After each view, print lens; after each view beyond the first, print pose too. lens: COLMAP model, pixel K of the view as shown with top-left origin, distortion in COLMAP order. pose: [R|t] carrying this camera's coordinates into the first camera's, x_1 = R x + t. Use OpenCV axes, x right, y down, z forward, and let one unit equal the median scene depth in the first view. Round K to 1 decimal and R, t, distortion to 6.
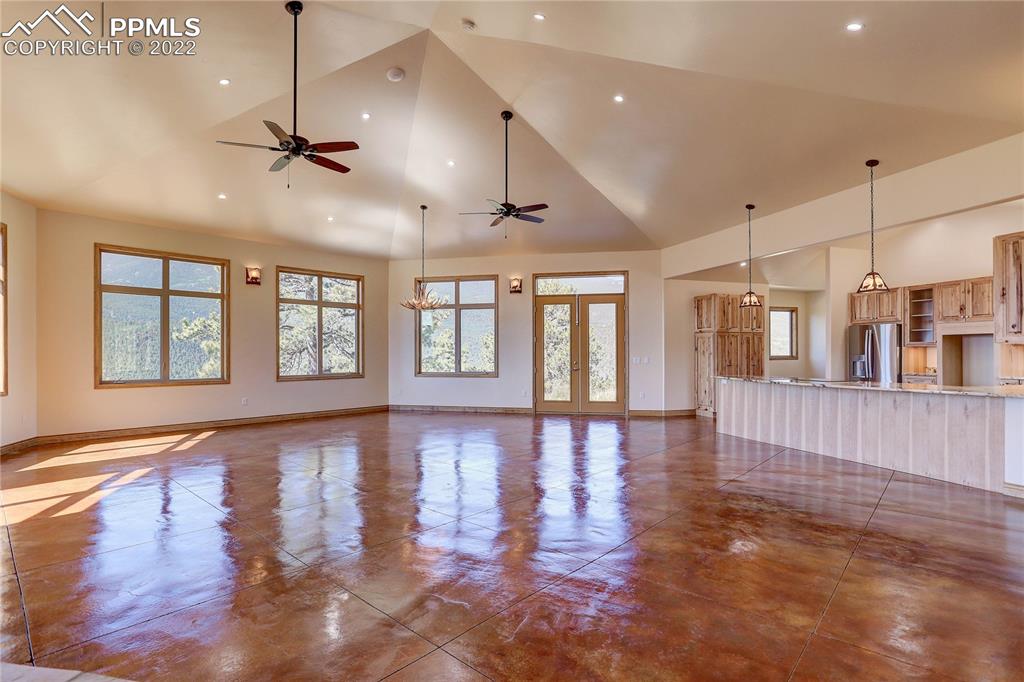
lens RADIAL K [[502.0, 0, 511.9], [0, 502.0, 351.9], [0, 0, 1]] dist [-0.053368, 0.030856]
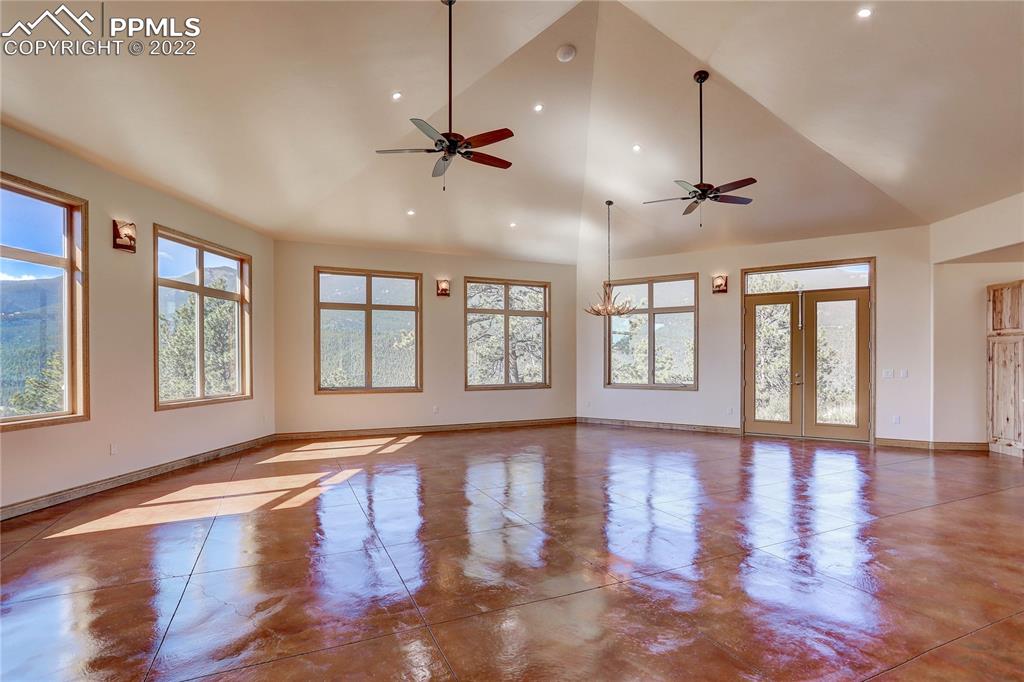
lens RADIAL K [[505.4, 0, 510.6], [0, 505.4, 362.4], [0, 0, 1]] dist [-0.051601, 0.032128]
pose [[0.919973, 0.004376, -0.391957, 0.016703], [-0.000535, 0.999951, 0.009908, -0.008087], [0.391982, -0.008905, 0.919930, 0.083711]]
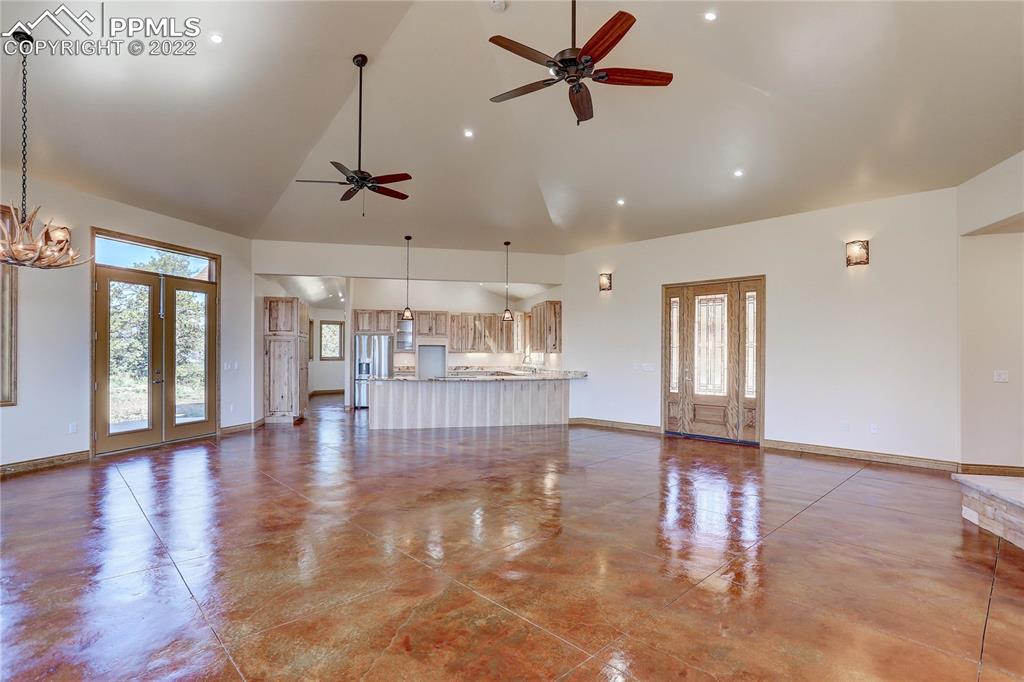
lens RADIAL K [[502.0, 0, 511.9], [0, 502.0, 351.9], [0, 0, 1]] dist [-0.053368, 0.030856]
pose [[0.080275, 0.005675, 0.996757, -0.571858], [-0.005820, 0.999969, -0.005225, -0.006166], [-0.996756, -0.005381, 0.080306, 0.510932]]
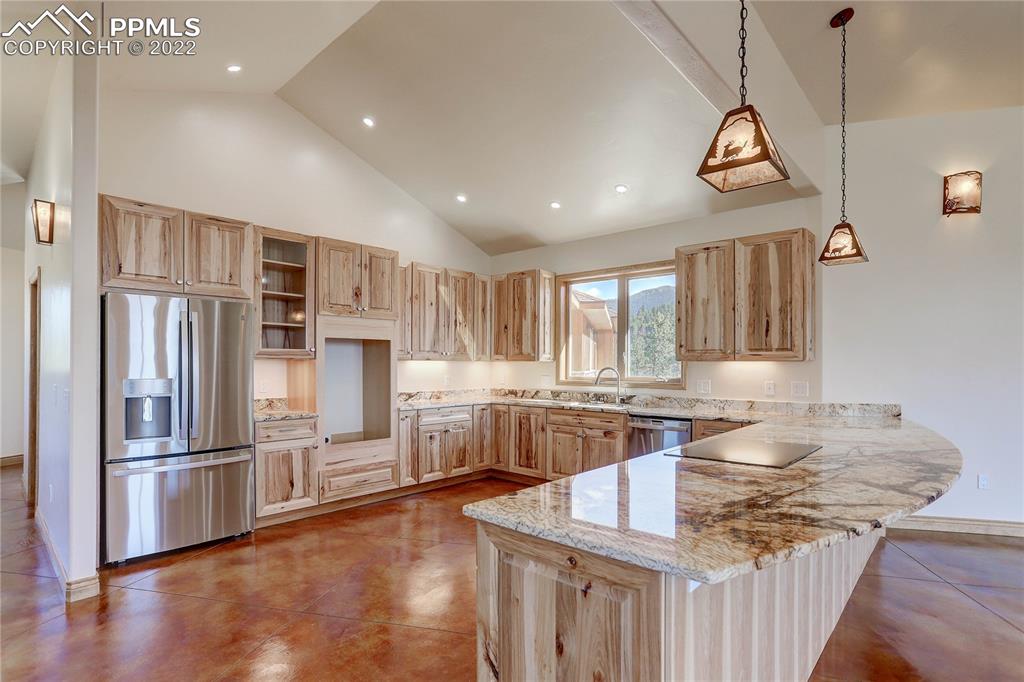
lens RADIAL K [[502.0, 0, 511.9], [0, 502.0, 351.9], [0, 0, 1]] dist [-0.053368, 0.030856]
pose [[-0.484301, 0.021504, 0.874637, 0.274523], [-0.003466, 0.999643, -0.026497, -0.004831], [-0.874895, -0.015864, -0.484053, 0.947083]]
